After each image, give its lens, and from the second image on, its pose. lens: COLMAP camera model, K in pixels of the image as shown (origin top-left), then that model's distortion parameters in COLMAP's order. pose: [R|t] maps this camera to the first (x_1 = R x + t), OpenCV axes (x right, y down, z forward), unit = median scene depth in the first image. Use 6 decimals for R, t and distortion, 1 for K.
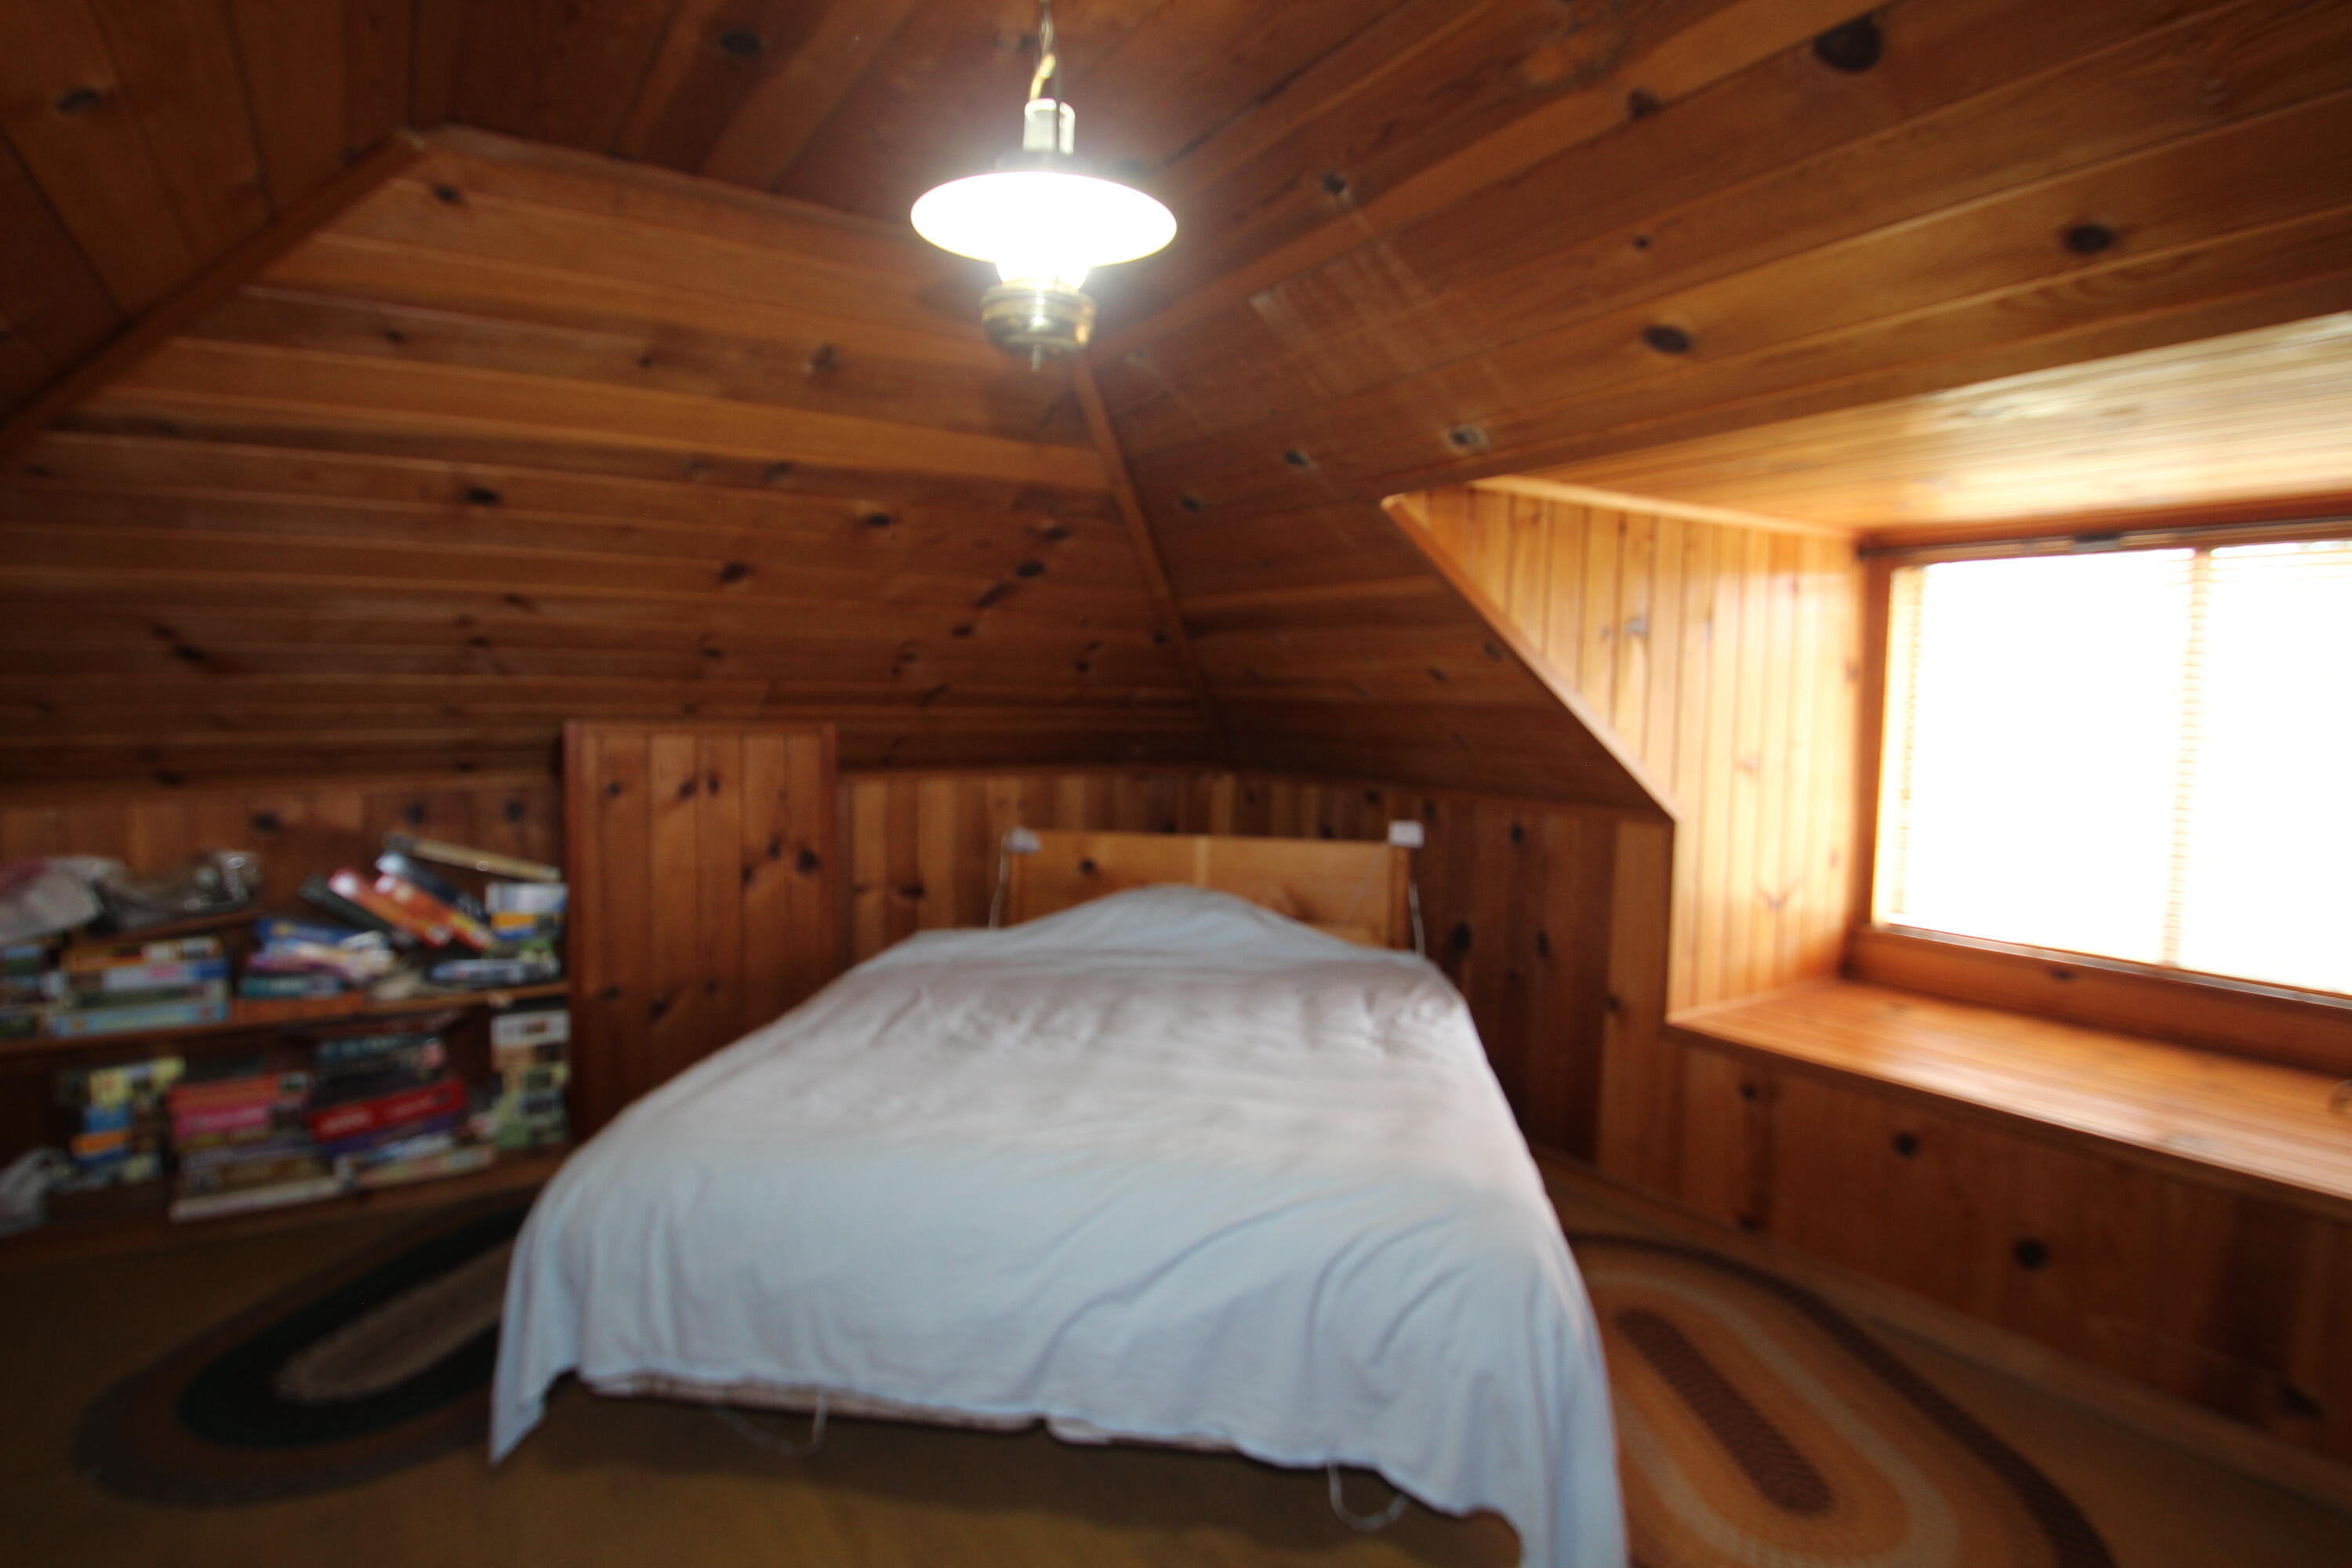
lens RADIAL K [[1210.3, 0, 1161.5], [0, 1210.3, 789.7], [0, 0, 1]] dist [-0.001634, -0.013049]
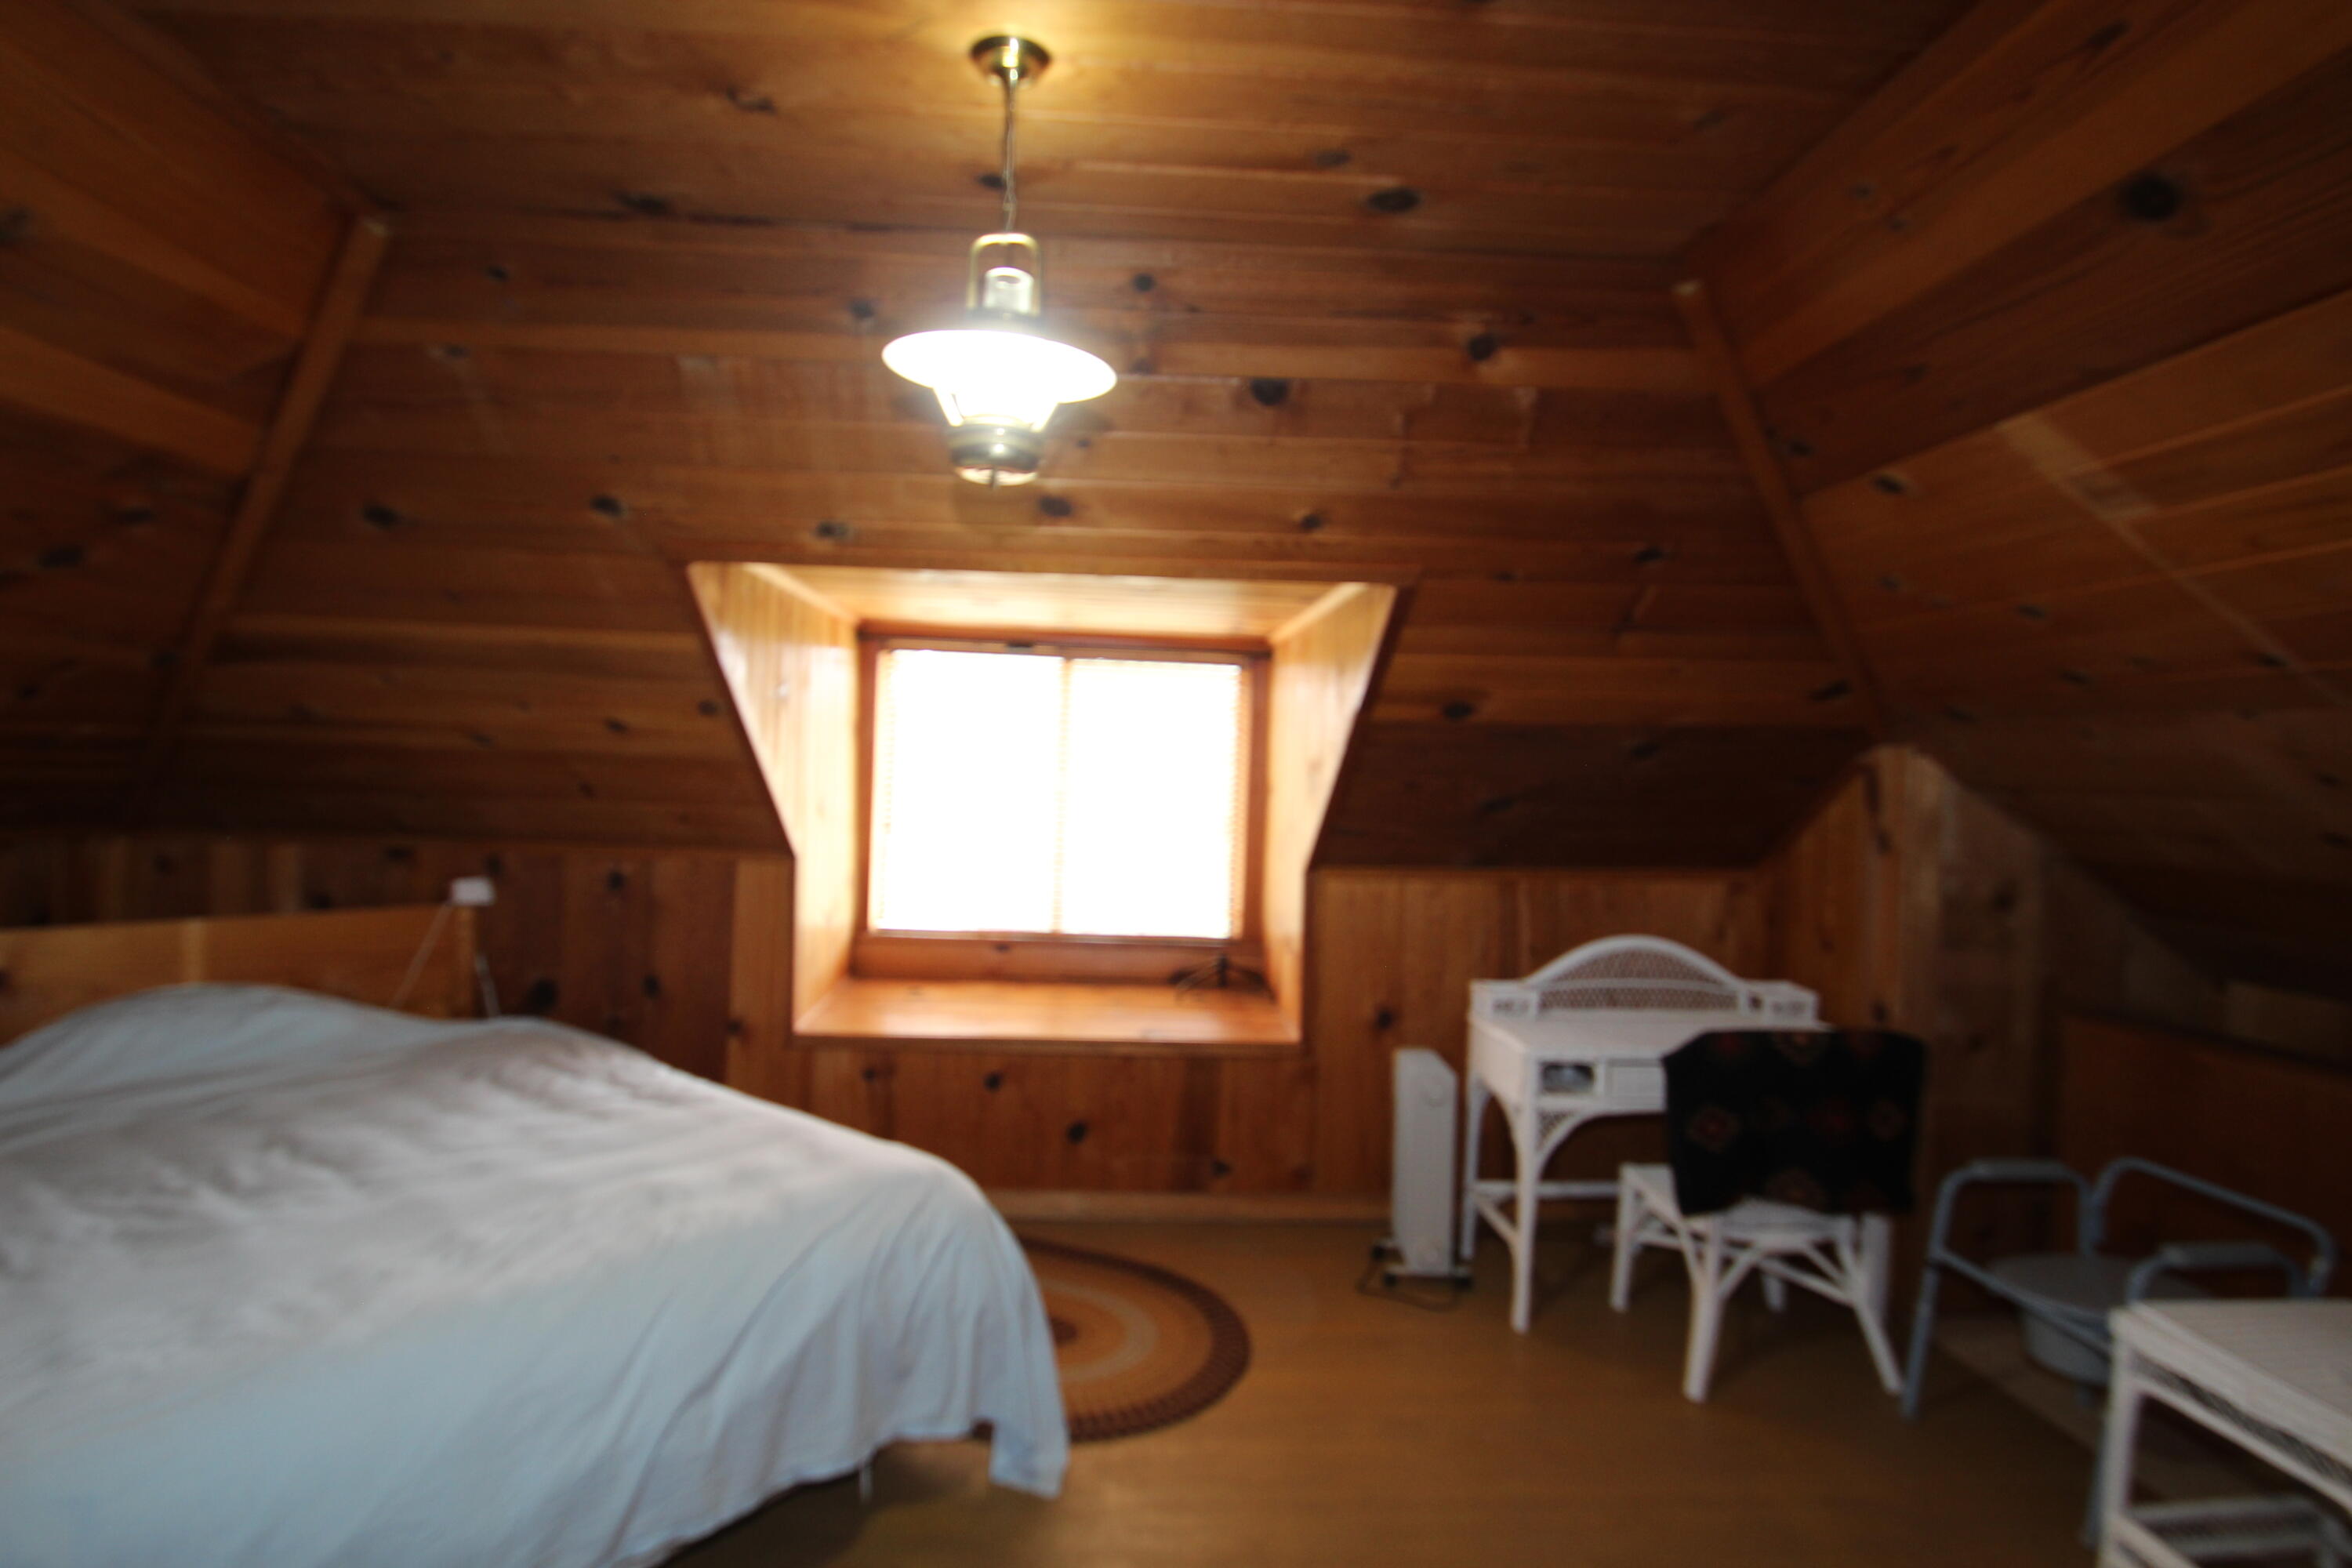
lens RADIAL K [[1216.6, 0, 1139.9], [0, 1216.6, 793.5], [0, 0, 1]] dist [-0.002591, -0.014383]
pose [[0.506787, -0.019657, 0.861847, -0.437265], [0.038472, 0.999260, 0.000169, -0.024111], [-0.861212, 0.033071, 0.507169, 0.130952]]
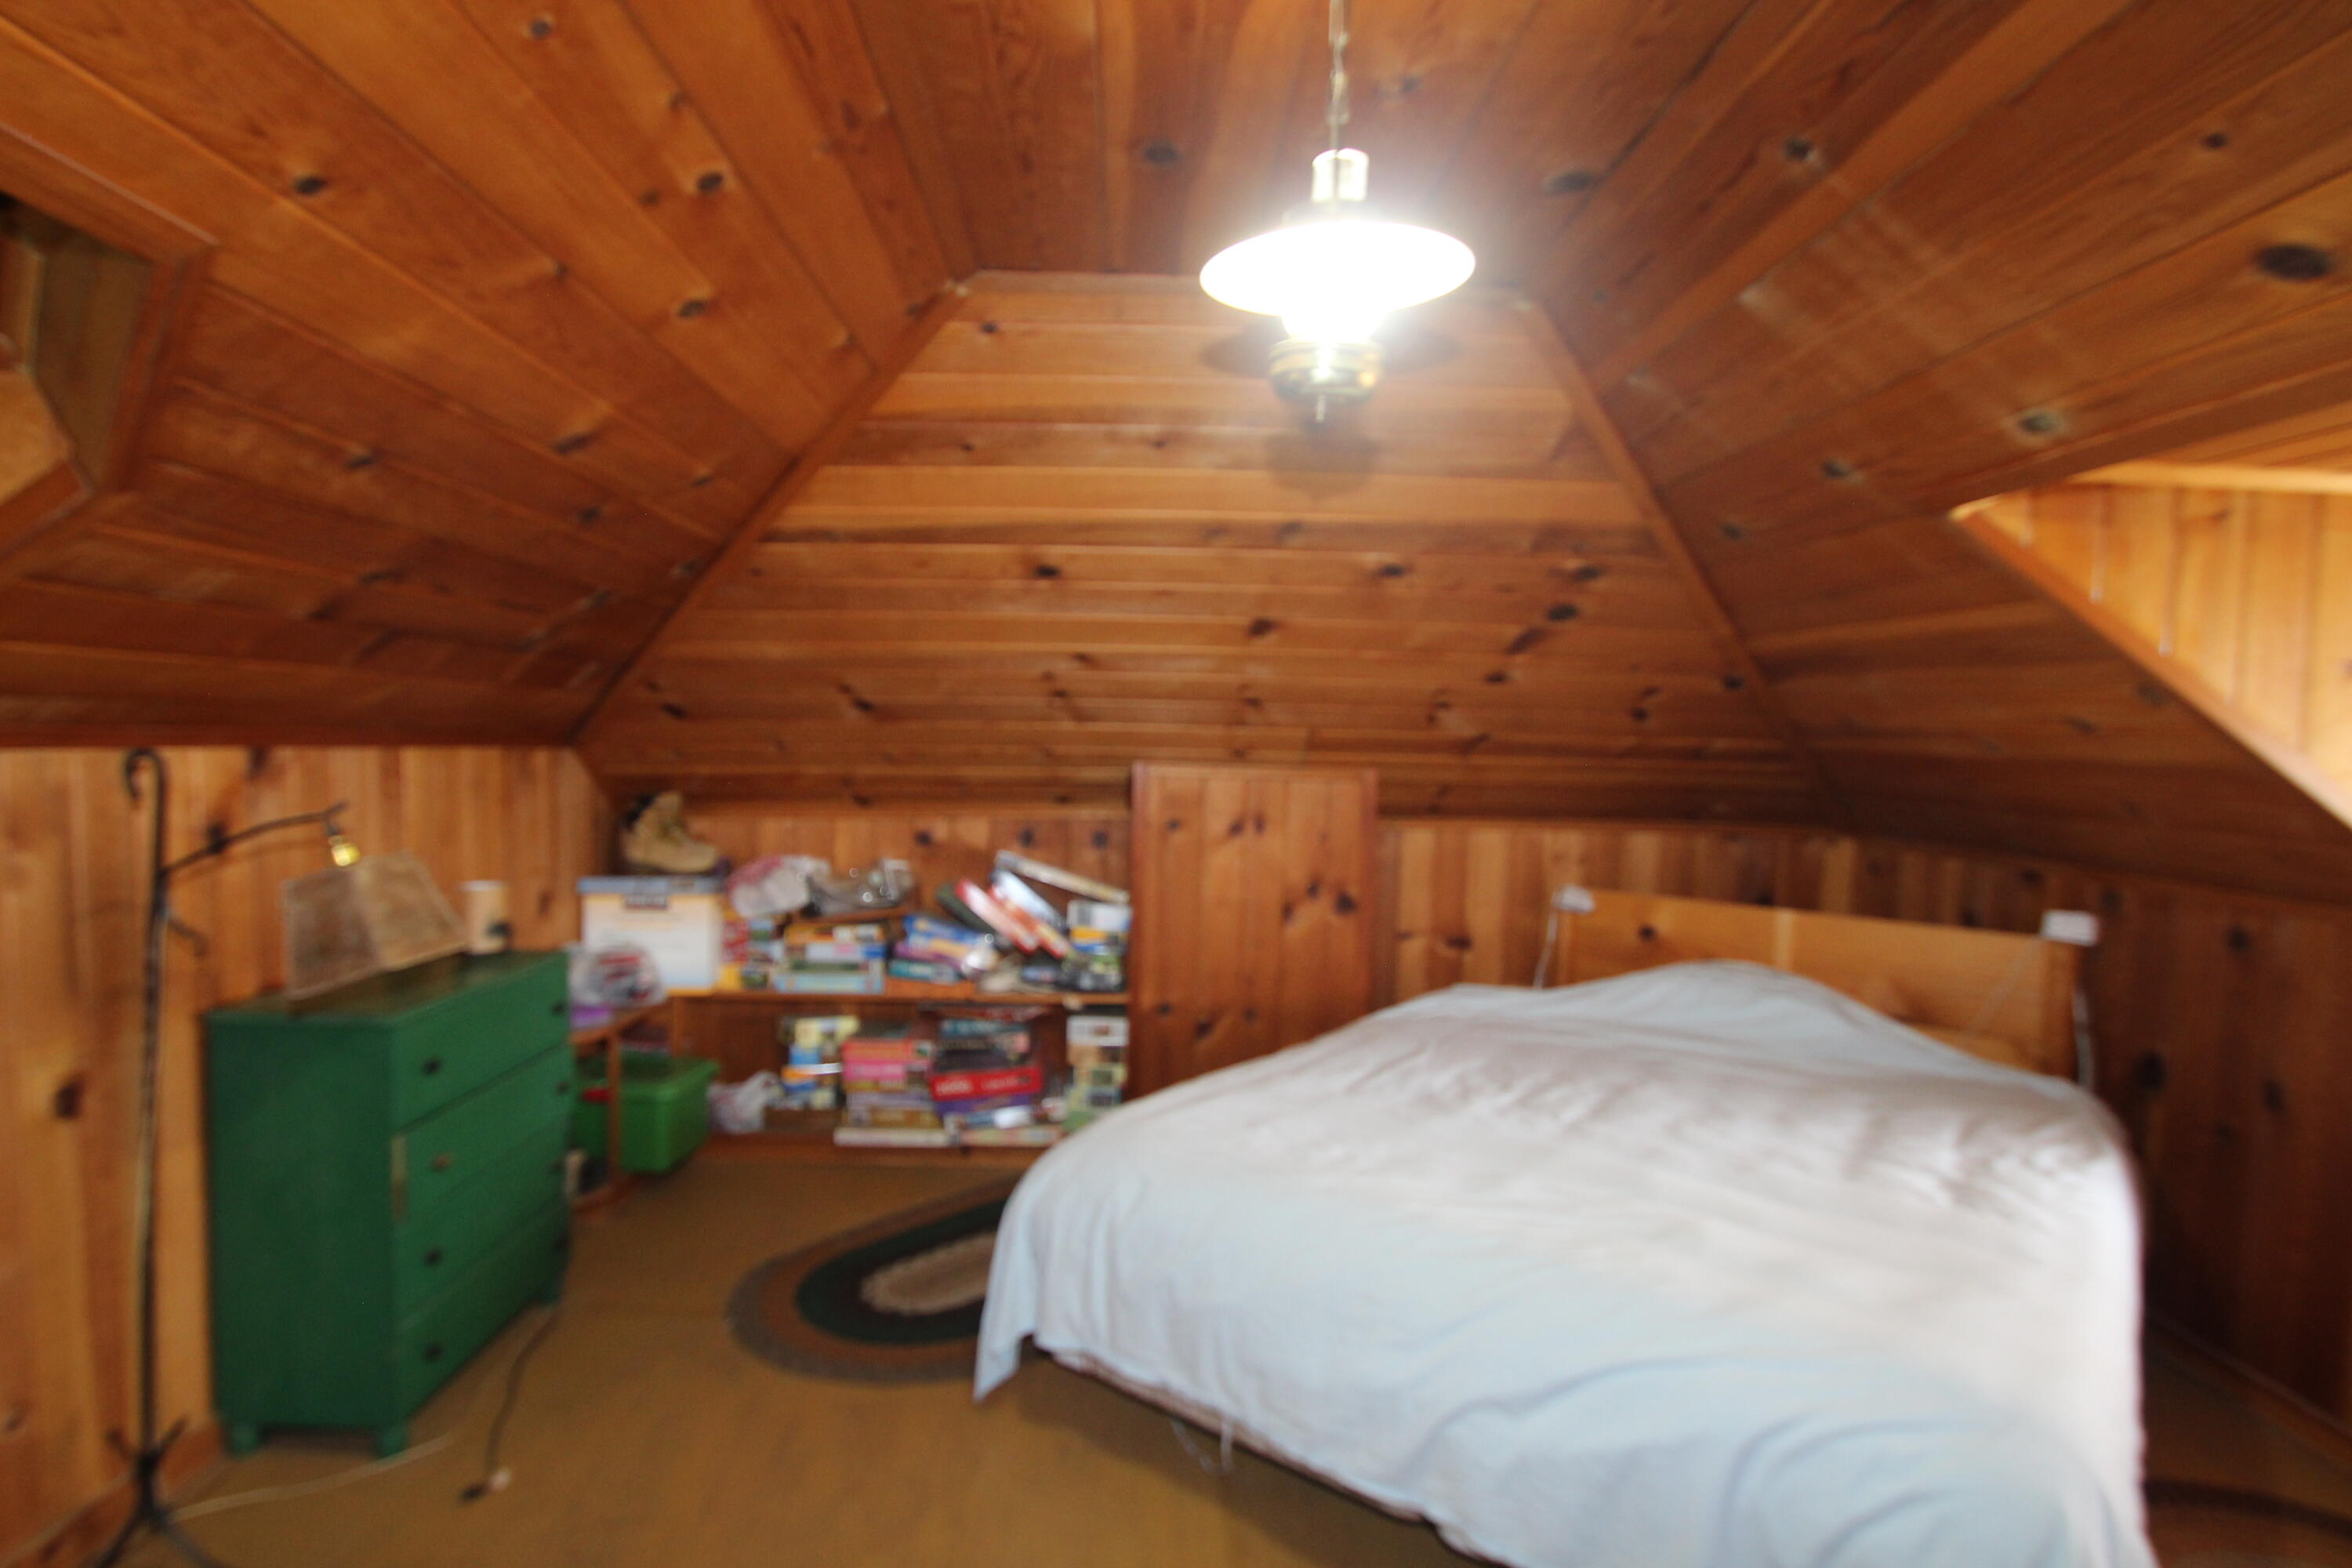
lens RADIAL K [[1210.3, 0, 1161.5], [0, 1210.3, 789.7], [0, 0, 1]] dist [-0.001634, -0.013049]
pose [[0.858807, 0.030503, -0.511391, 0.122832], [-0.049439, 0.998501, -0.023468, -0.006868], [0.509908, 0.045438, 0.859028, 0.040983]]
